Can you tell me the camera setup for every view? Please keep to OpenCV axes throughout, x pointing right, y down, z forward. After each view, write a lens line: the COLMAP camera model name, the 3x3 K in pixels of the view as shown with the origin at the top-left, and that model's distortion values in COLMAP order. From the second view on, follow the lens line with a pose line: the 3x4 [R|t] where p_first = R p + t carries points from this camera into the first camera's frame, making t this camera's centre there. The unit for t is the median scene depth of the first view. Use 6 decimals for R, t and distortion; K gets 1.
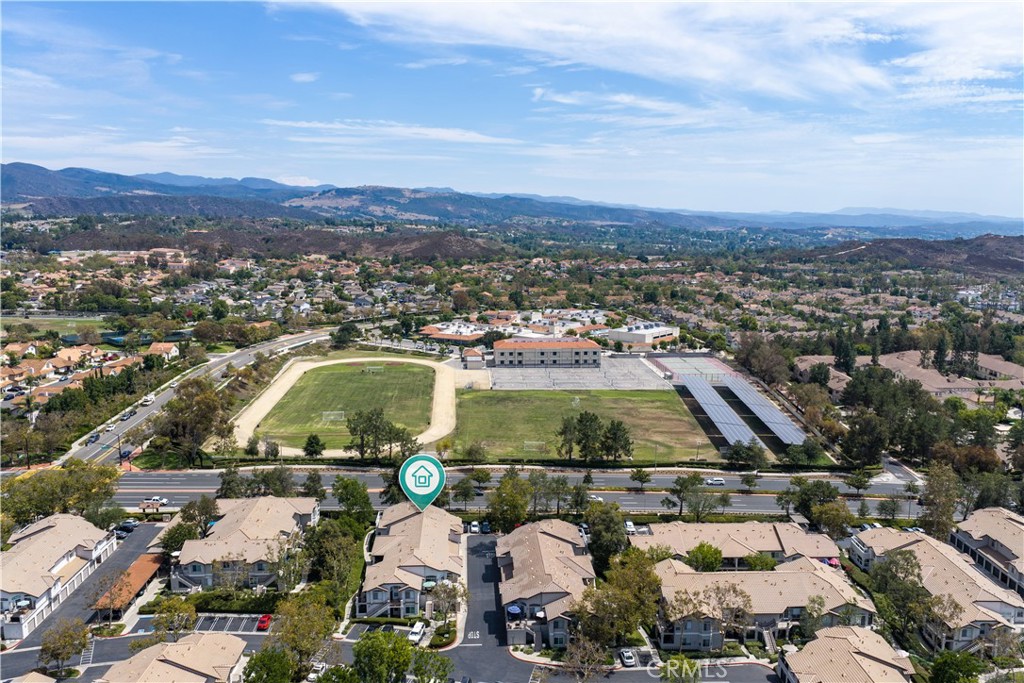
lens RADIAL K [[857.6, 0, 512.0], [0, 857.6, 341.5], [0, 0, 1]] dist [0.003836, -0.005020]
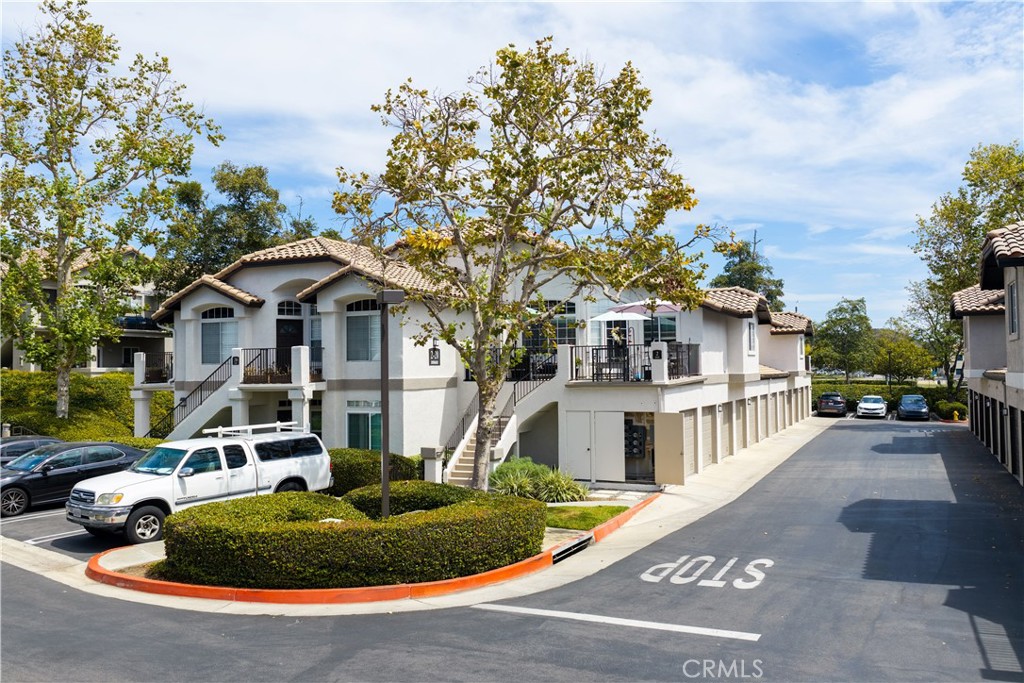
lens RADIAL K [[857.6, 0, 512.0], [0, 857.6, 341.5], [0, 0, 1]] dist [0.003836, -0.005020]
pose [[0.884877, -0.026268, -0.465084, -0.018486], [-0.065207, 0.981594, -0.179505, 0.317370], [0.461239, 0.189167, 0.866877, 0.852542]]
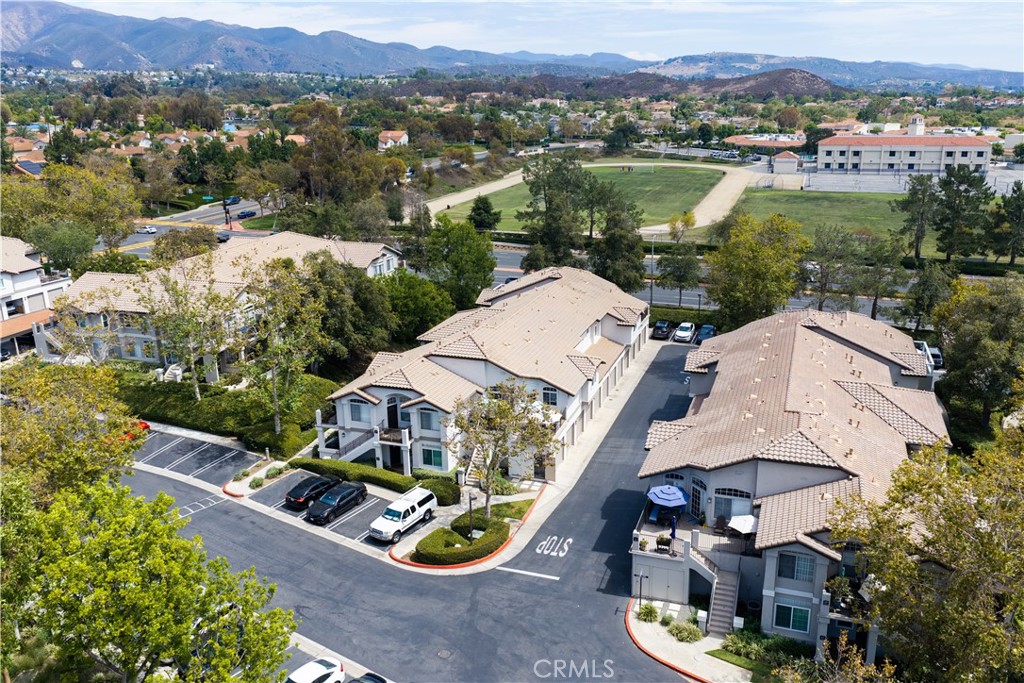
lens RADIAL K [[857.6, 0, 512.0], [0, 857.6, 341.5], [0, 0, 1]] dist [0.003836, -0.005020]
pose [[0.923500, 0.092988, -0.372157, 0.060778], [-0.042927, 0.989132, 0.140626, 0.195971], [0.381188, -0.113893, 0.917455, 0.635899]]
